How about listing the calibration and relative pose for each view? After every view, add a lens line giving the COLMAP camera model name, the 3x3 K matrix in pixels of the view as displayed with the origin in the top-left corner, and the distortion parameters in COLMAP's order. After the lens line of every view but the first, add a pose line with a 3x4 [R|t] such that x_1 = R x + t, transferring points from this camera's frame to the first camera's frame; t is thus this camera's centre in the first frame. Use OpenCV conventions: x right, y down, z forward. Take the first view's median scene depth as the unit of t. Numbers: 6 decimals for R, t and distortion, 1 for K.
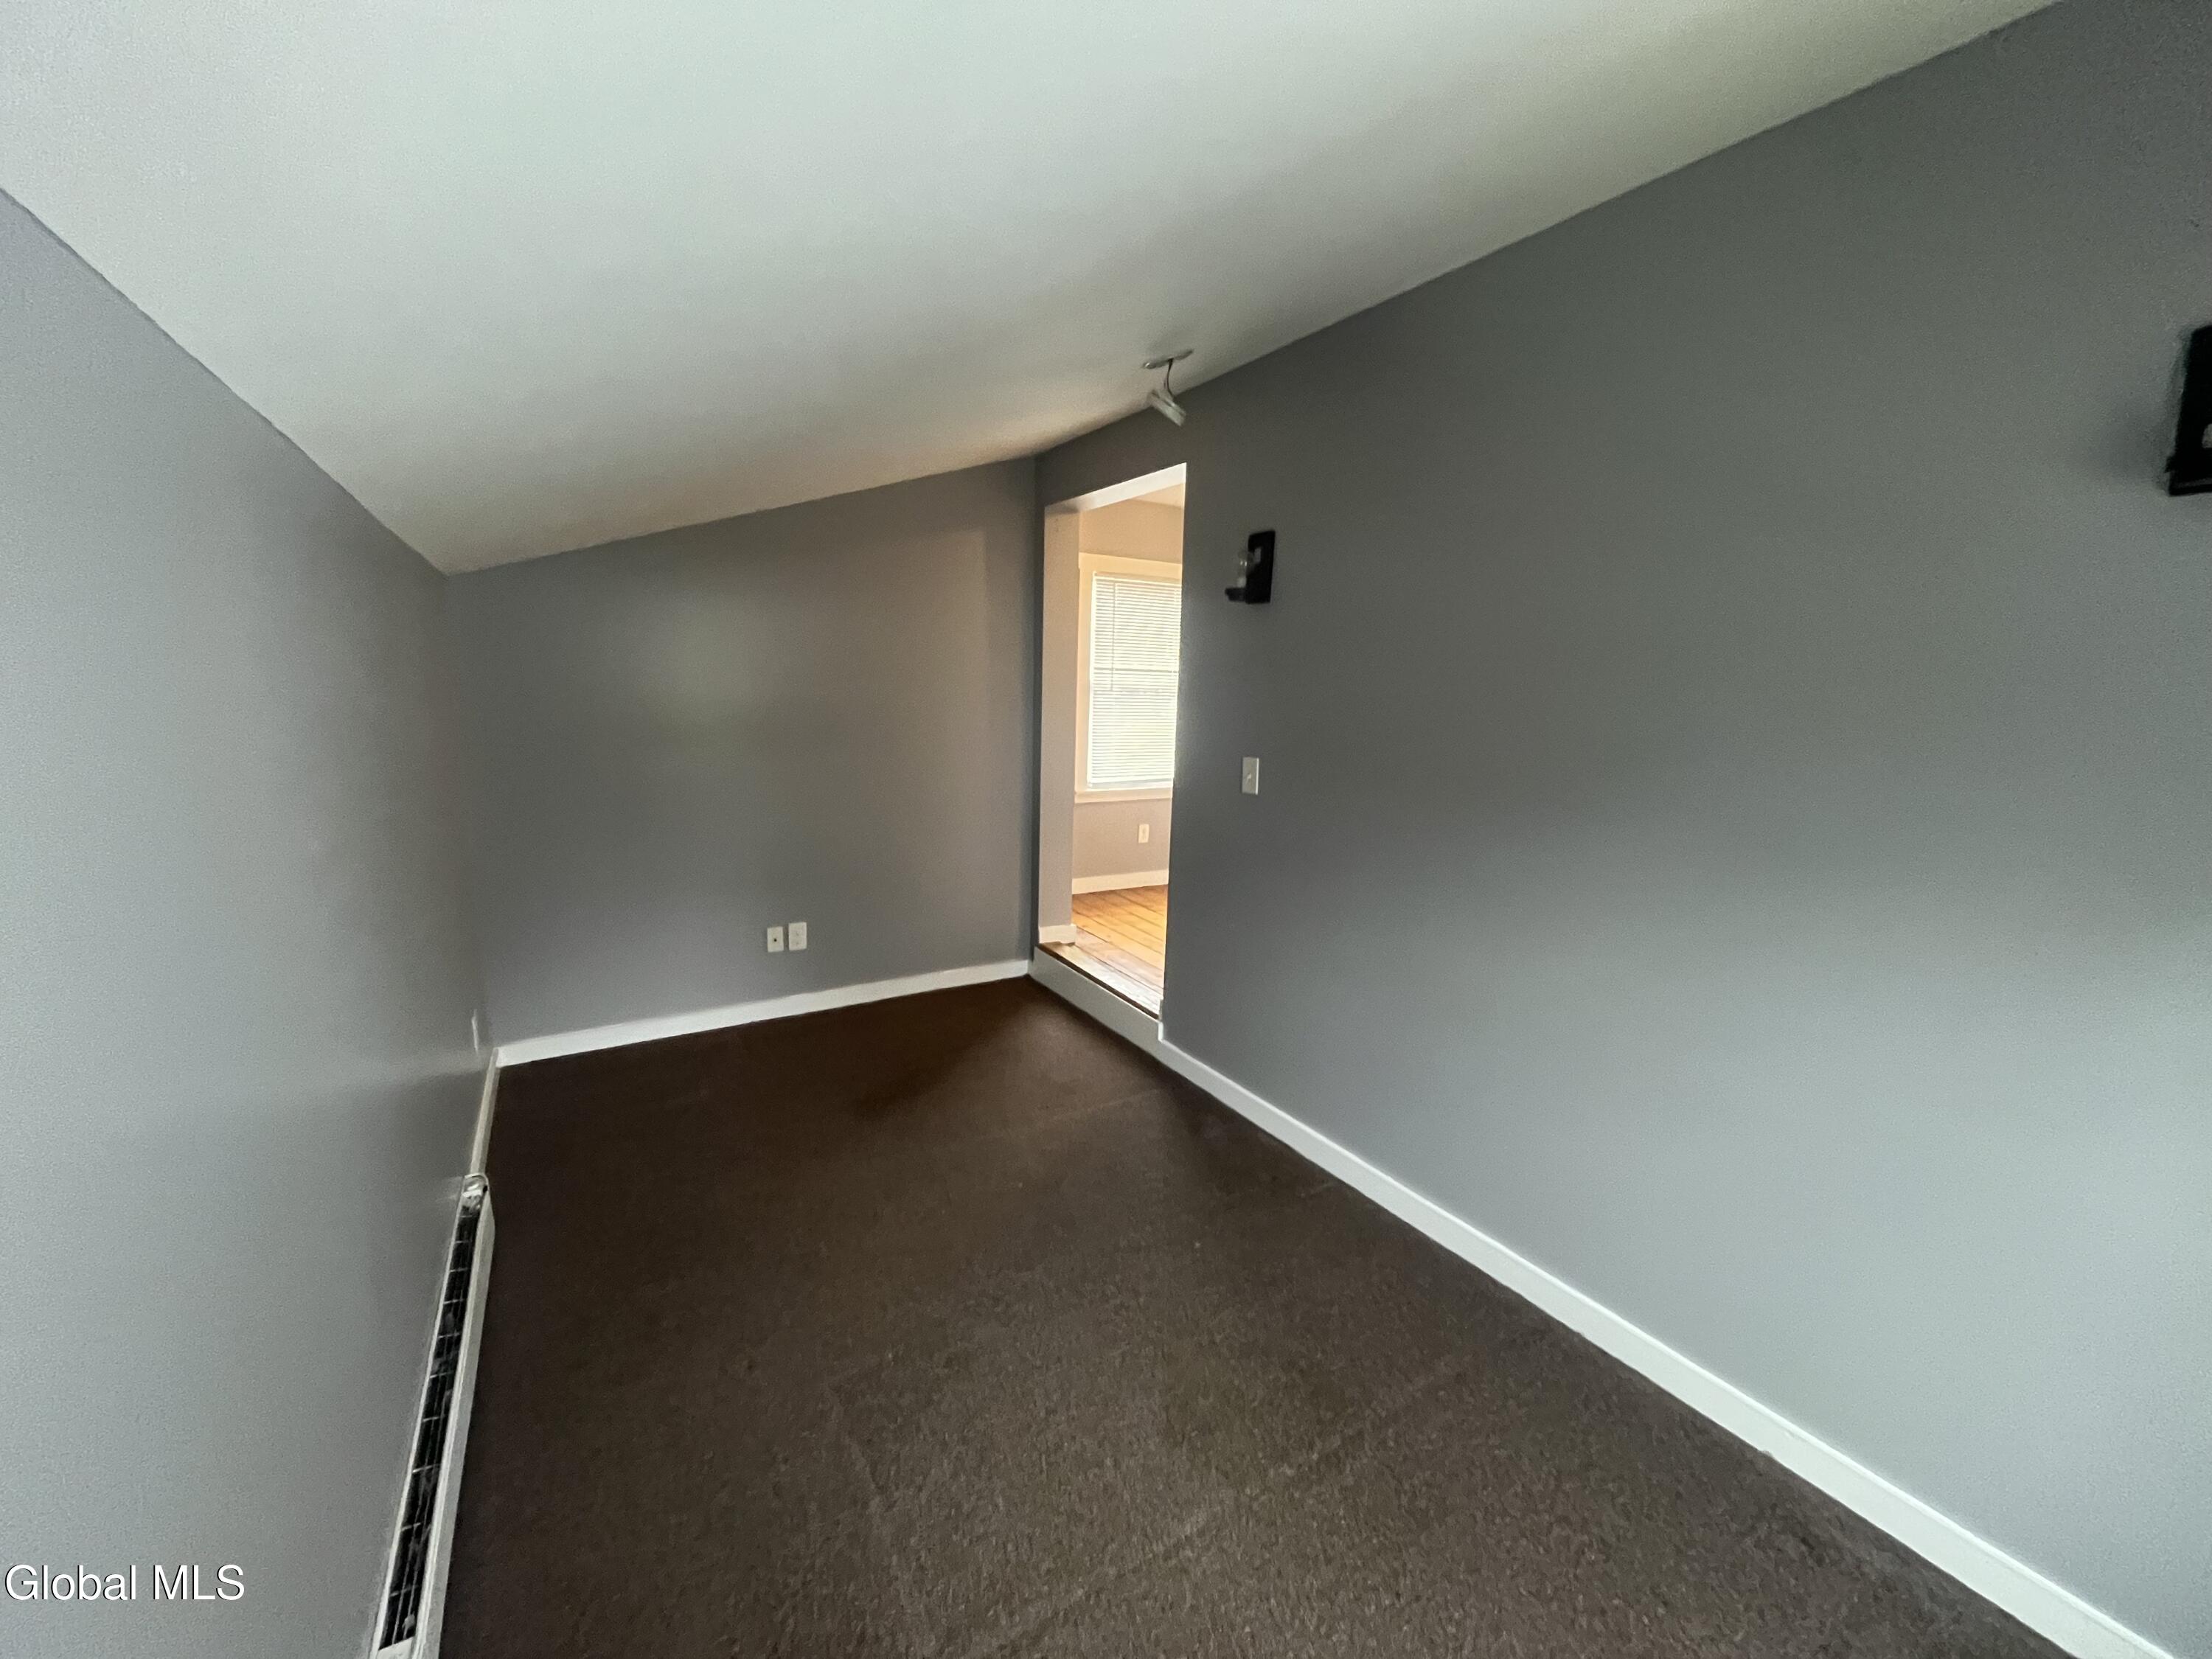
lens RADIAL K [[896.8, 0, 1107.6], [0, 896.8, 830.0], [0, 0, 1]] dist [-0.002510, -0.000313]
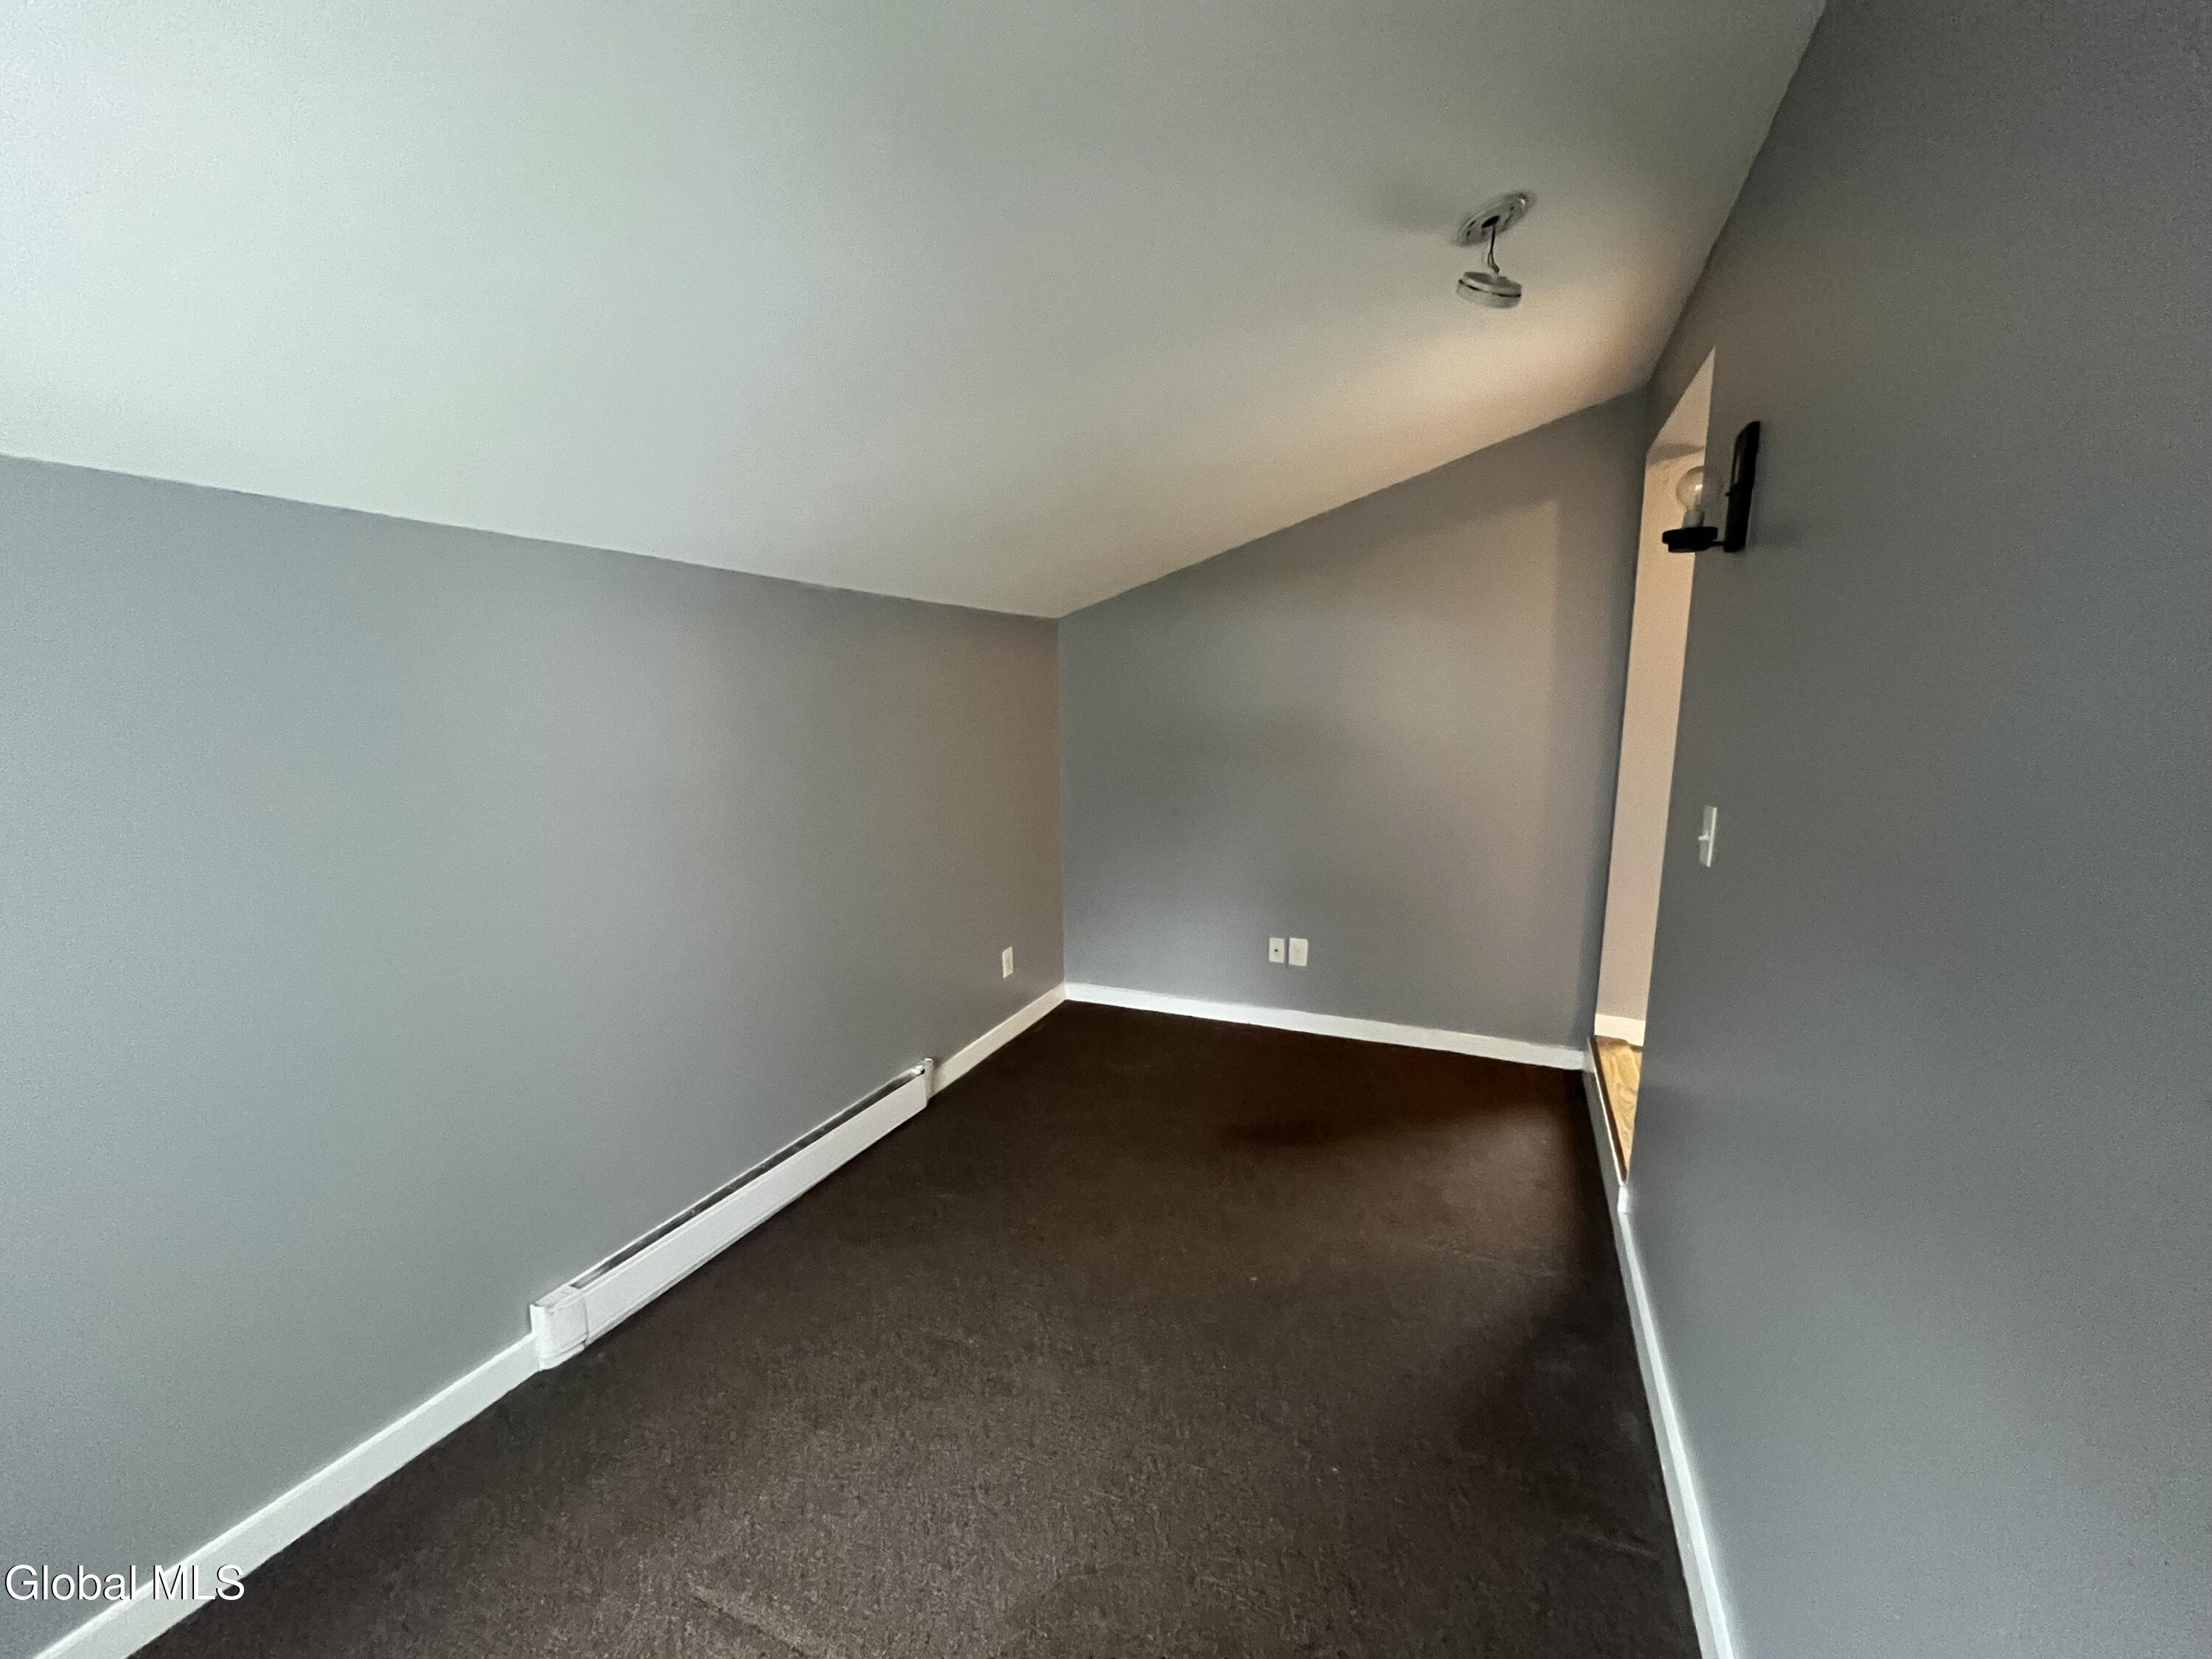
lens RADIAL K [[896.8, 0, 1107.6], [0, 896.8, 830.0], [0, 0, 1]] dist [-0.002510, -0.000313]
pose [[0.577453, 0.102830, -0.809922, 0.320199], [-0.118191, 0.992115, 0.041695, -0.031057], [0.807824, 0.071649, 0.585053, 0.247245]]
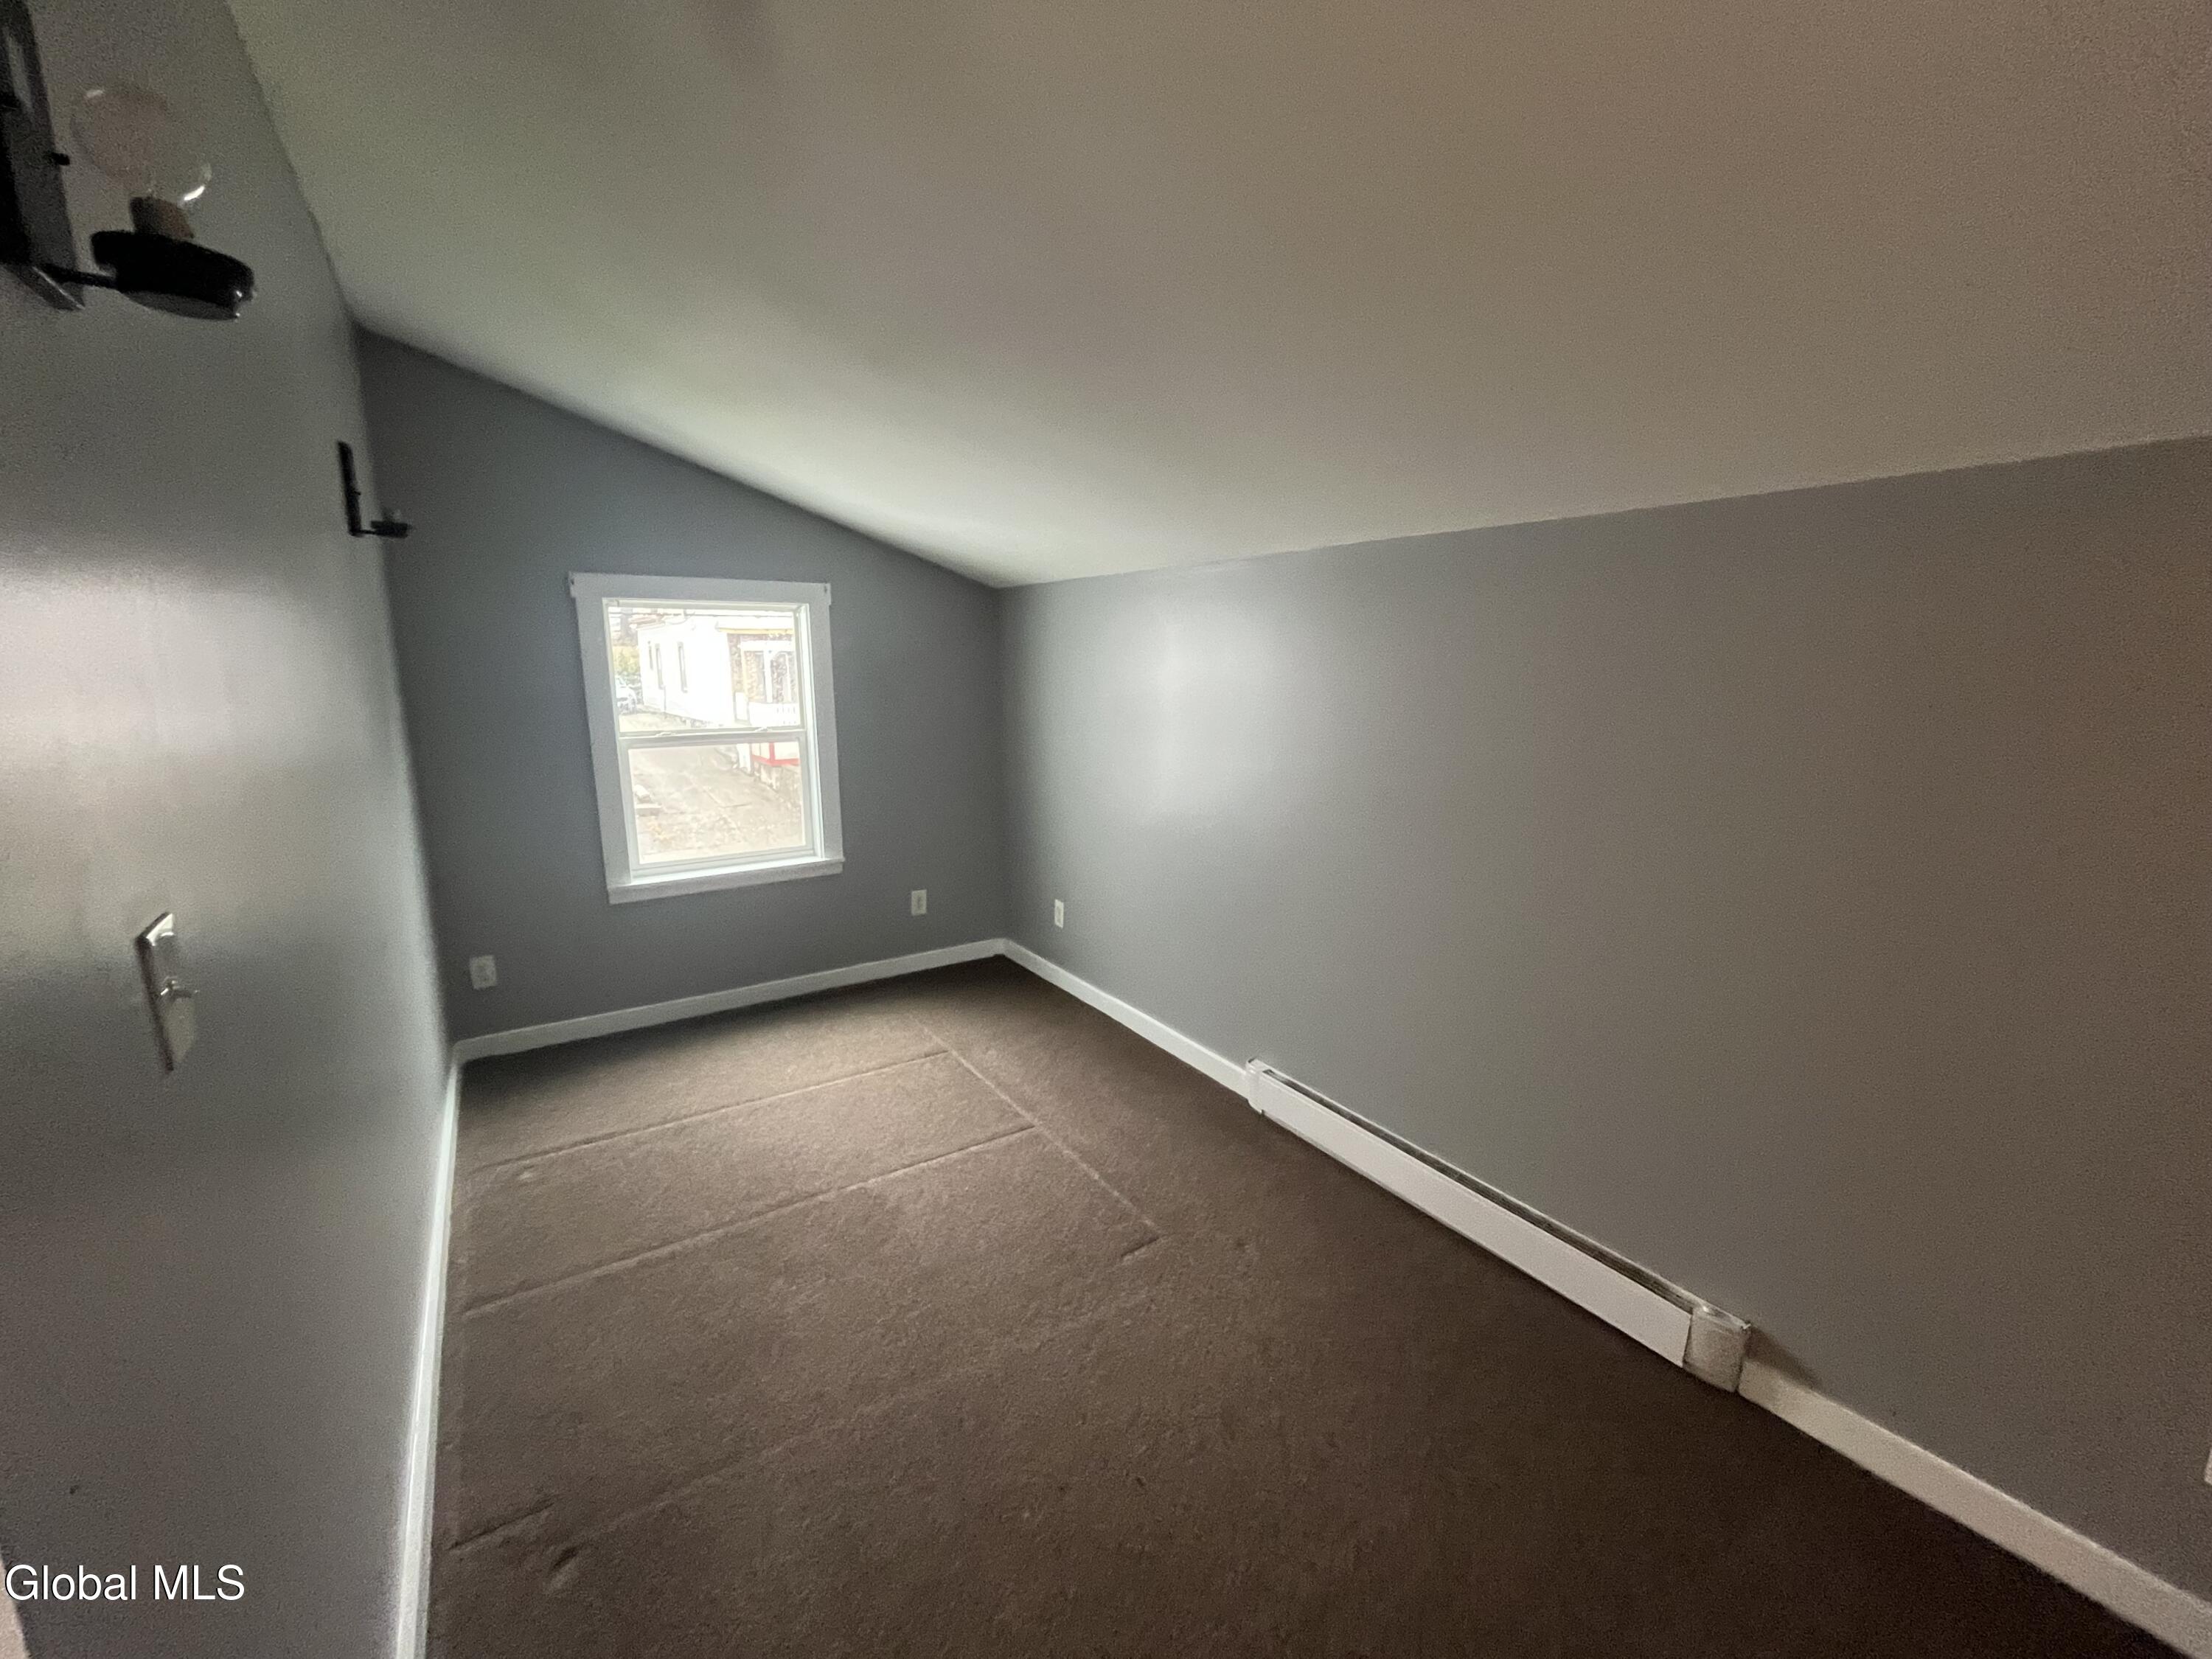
lens RADIAL K [[896.8, 0, 1107.6], [0, 896.8, 830.0], [0, 0, 1]] dist [-0.002510, -0.000313]
pose [[-0.997976, -0.017832, -0.061035, -0.071489], [-0.037882, 0.937672, 0.345451, -0.158690], [0.051071, 0.347064, -0.936450, 0.959161]]
